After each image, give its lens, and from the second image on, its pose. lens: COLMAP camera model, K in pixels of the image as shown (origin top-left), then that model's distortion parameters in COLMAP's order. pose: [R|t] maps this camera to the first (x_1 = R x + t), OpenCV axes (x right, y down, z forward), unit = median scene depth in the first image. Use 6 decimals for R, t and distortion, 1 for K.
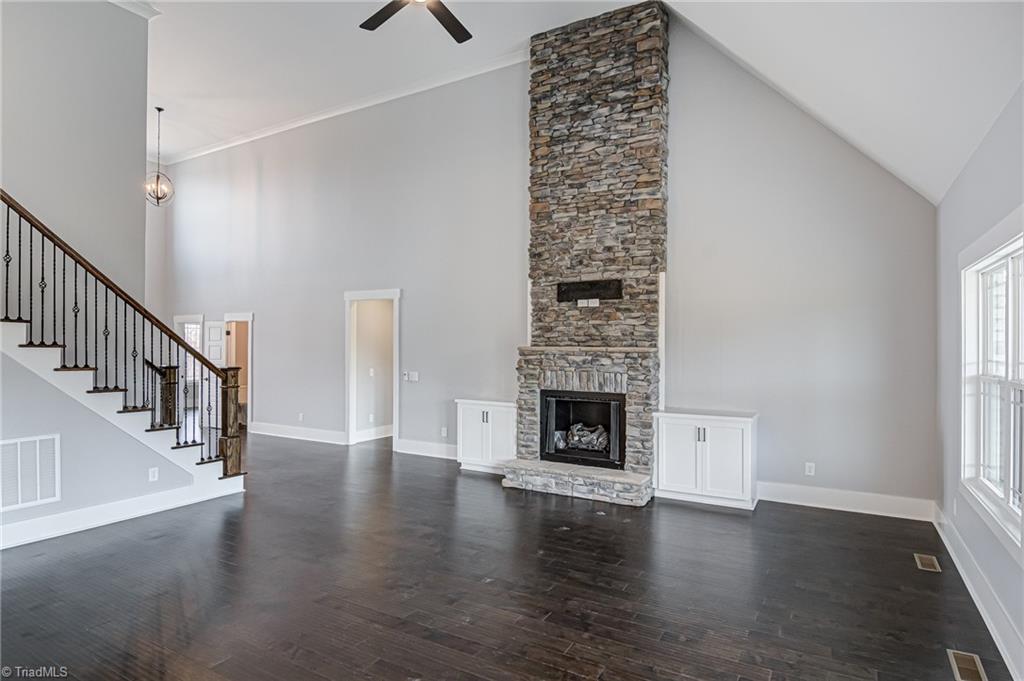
lens RADIAL K [[562.3, 0, 512.0], [0, 562.3, 340.5], [0, 0, 1]] dist [0.004020, -0.000070]
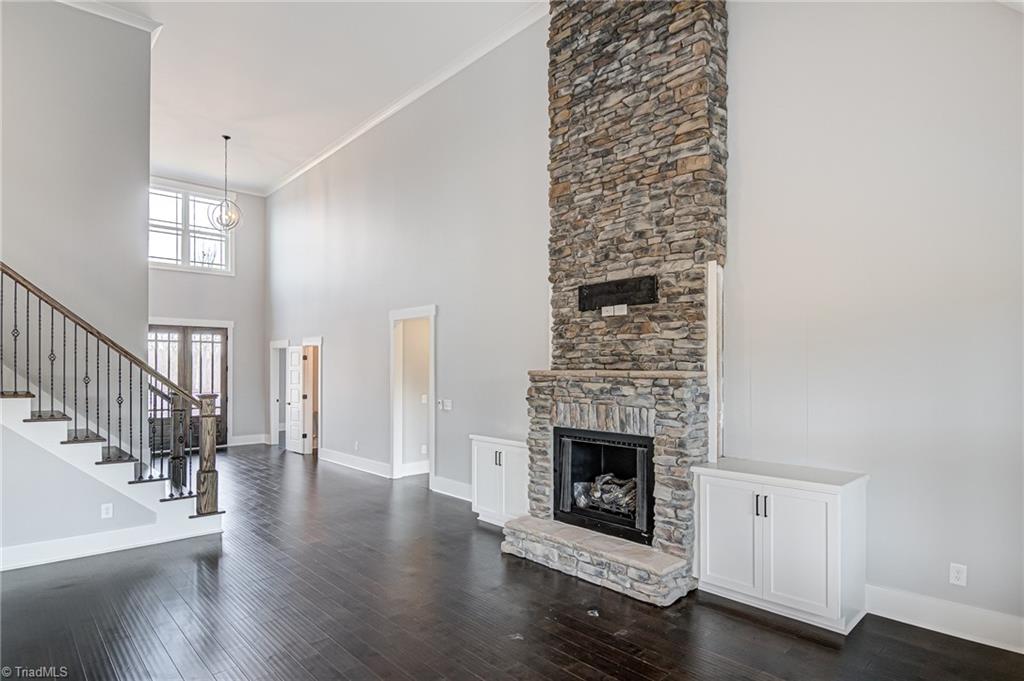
lens RADIAL K [[557.9, 0, 511.2], [0, 557.9, 364.6], [0, 0, 1]] dist [-0.002704, -0.001007]
pose [[0.957054, -0.006445, -0.289839, 0.221503], [0.006330, 0.999979, -0.001336, 0.003790], [0.289842, -0.000556, 0.957074, 0.270377]]
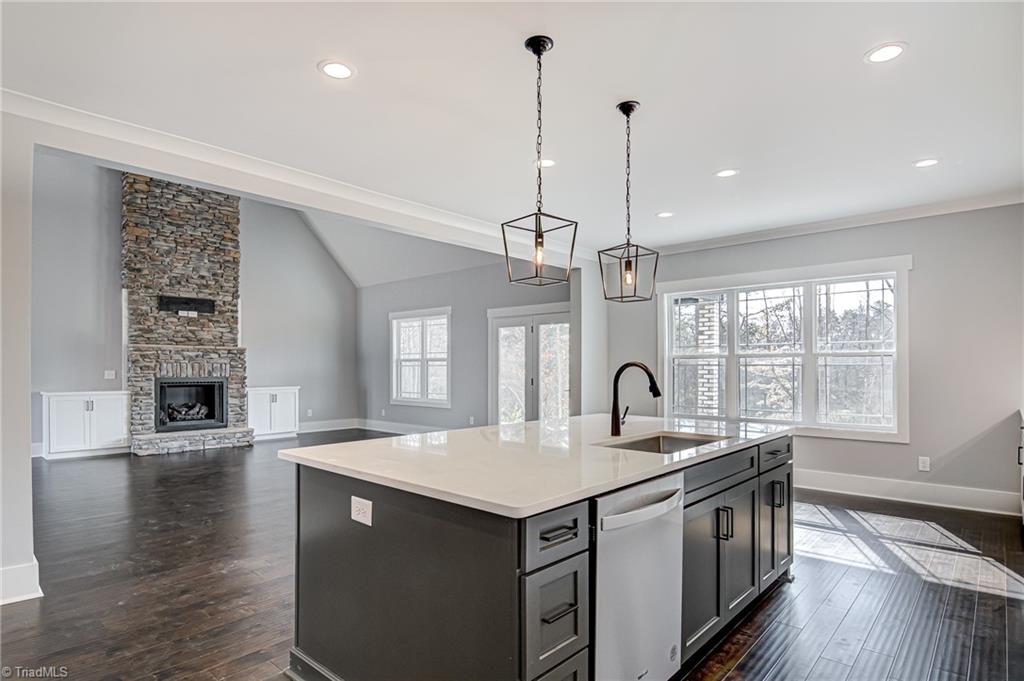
lens RADIAL K [[557.9, 0, 511.2], [0, 557.9, 364.6], [0, 0, 1]] dist [-0.002704, -0.001007]
pose [[0.201299, 0.001679, 0.979528, -1.058919], [-0.006435, 0.999979, -0.000392, 0.053560], [-0.979509, -0.006225, 0.201306, -0.049114]]
